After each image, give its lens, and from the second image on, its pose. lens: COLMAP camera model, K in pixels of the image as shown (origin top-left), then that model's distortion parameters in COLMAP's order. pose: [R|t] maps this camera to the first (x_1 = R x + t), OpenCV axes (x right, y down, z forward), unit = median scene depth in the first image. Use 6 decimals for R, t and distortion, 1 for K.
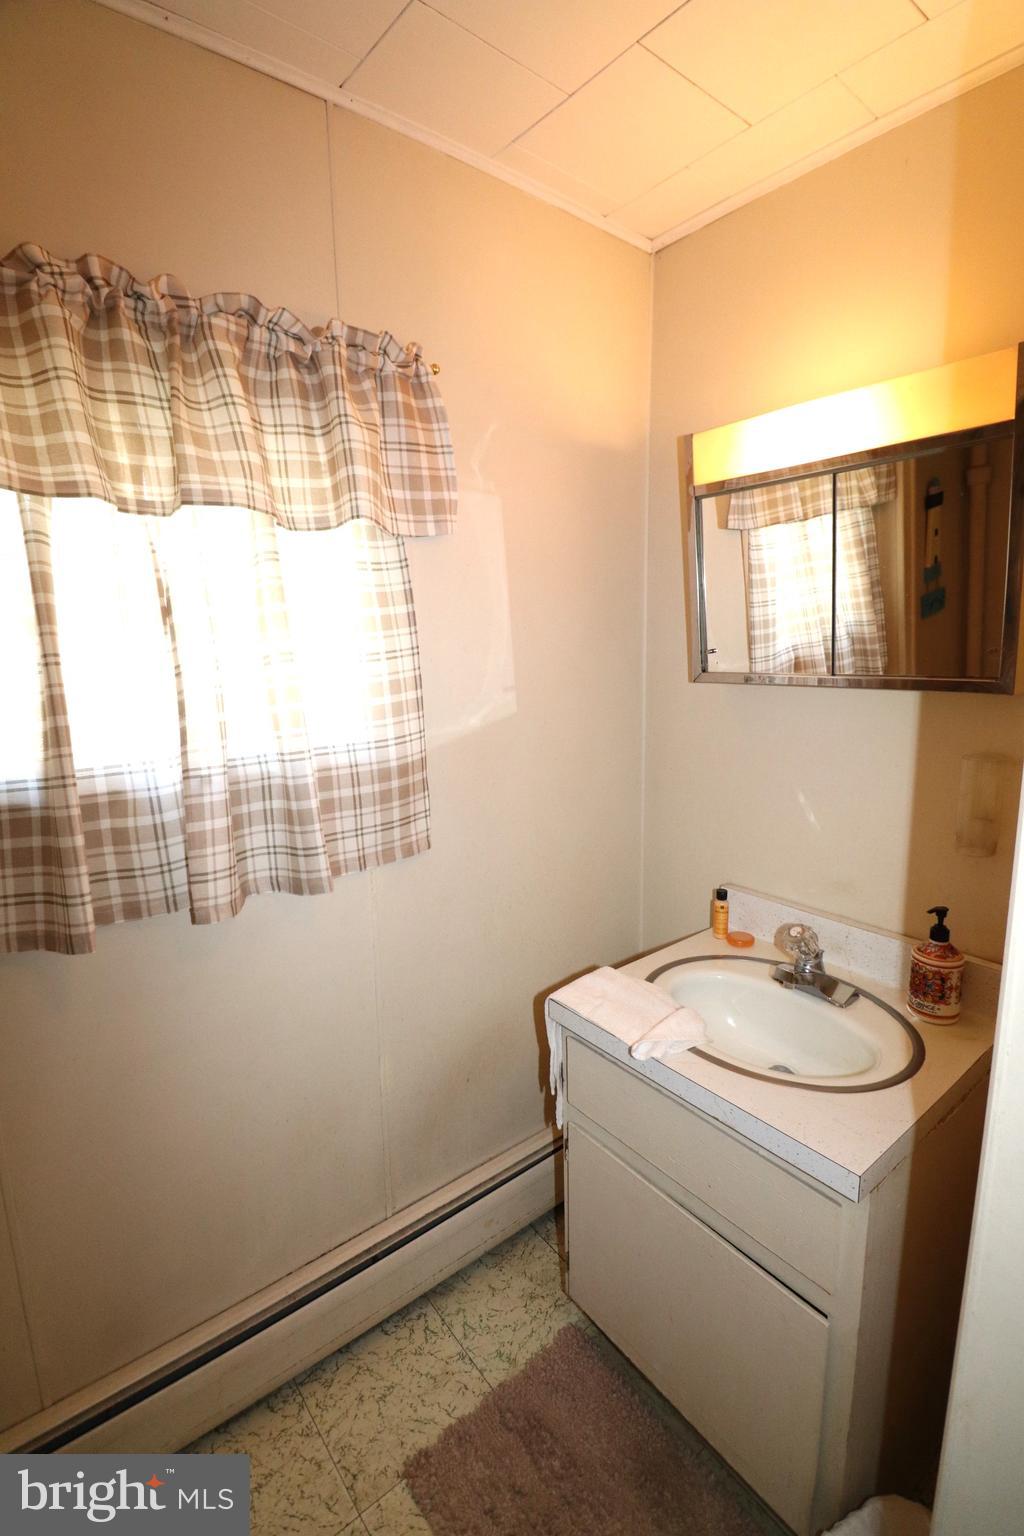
lens RADIAL K [[711.5, 0, 524.3], [0, 711.5, 767.6], [0, 0, 1]] dist [-0.003138, -0.011111]
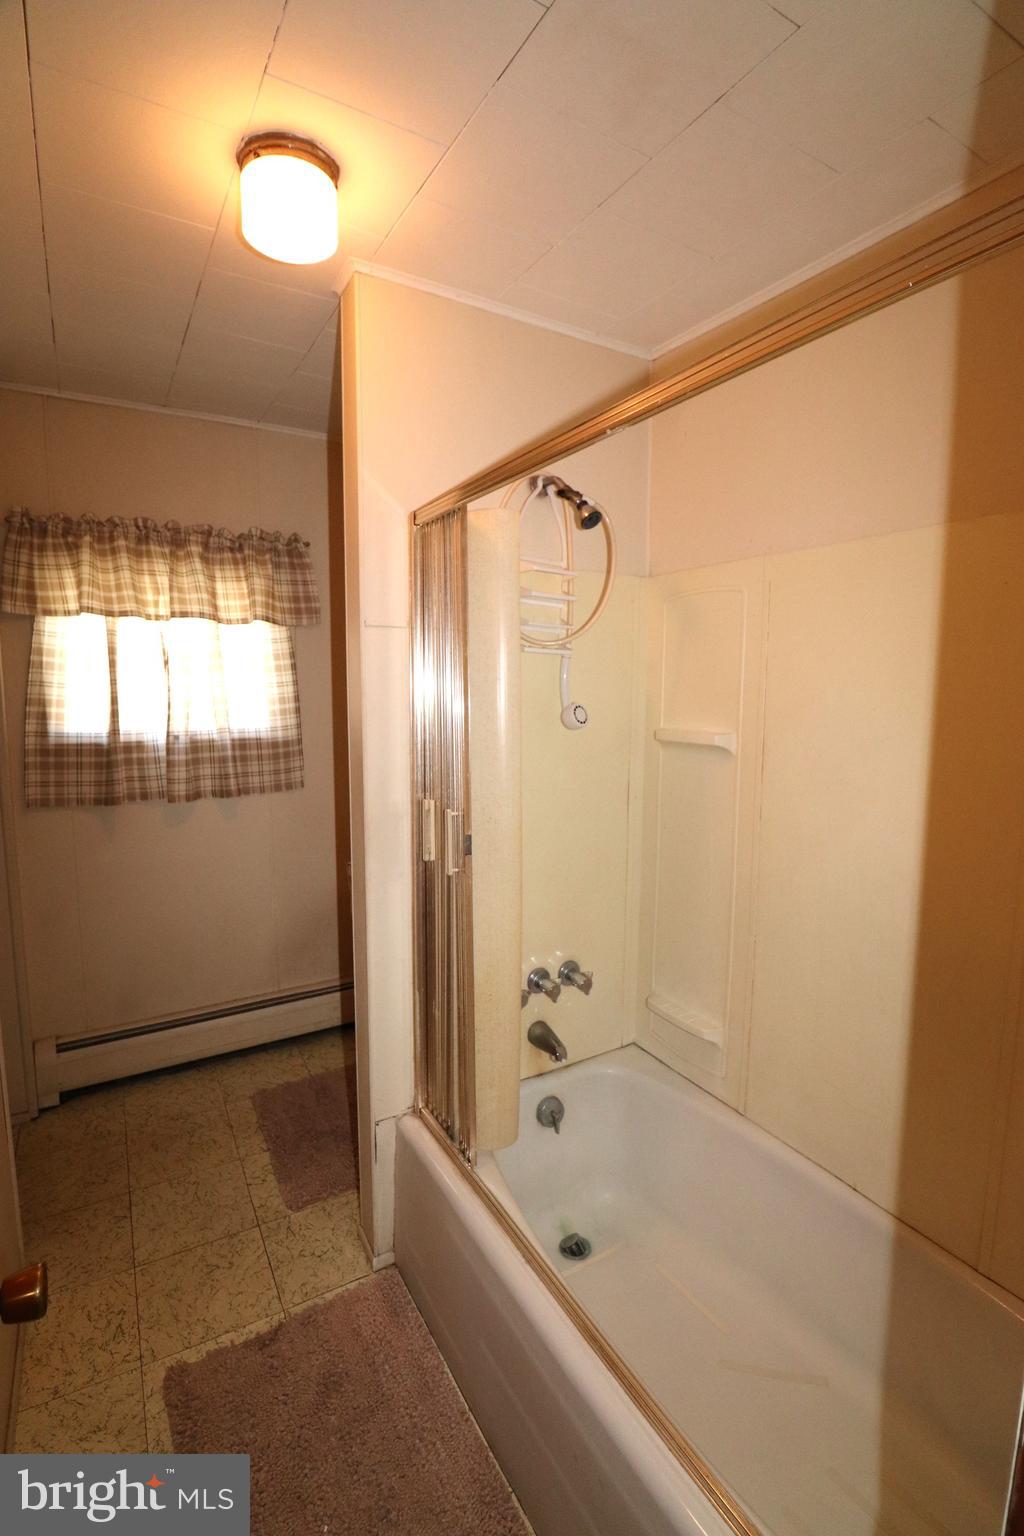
lens RADIAL K [[711.5, 0, 518.6], [0, 711.5, 773.2], [0, 0, 1]] dist [-0.003138, -0.011111]
pose [[0.988638, 0.041025, -0.144607, 0.856370], [-0.047604, 0.997969, -0.042331, 0.157233], [0.142577, 0.048734, 0.988583, -0.955104]]
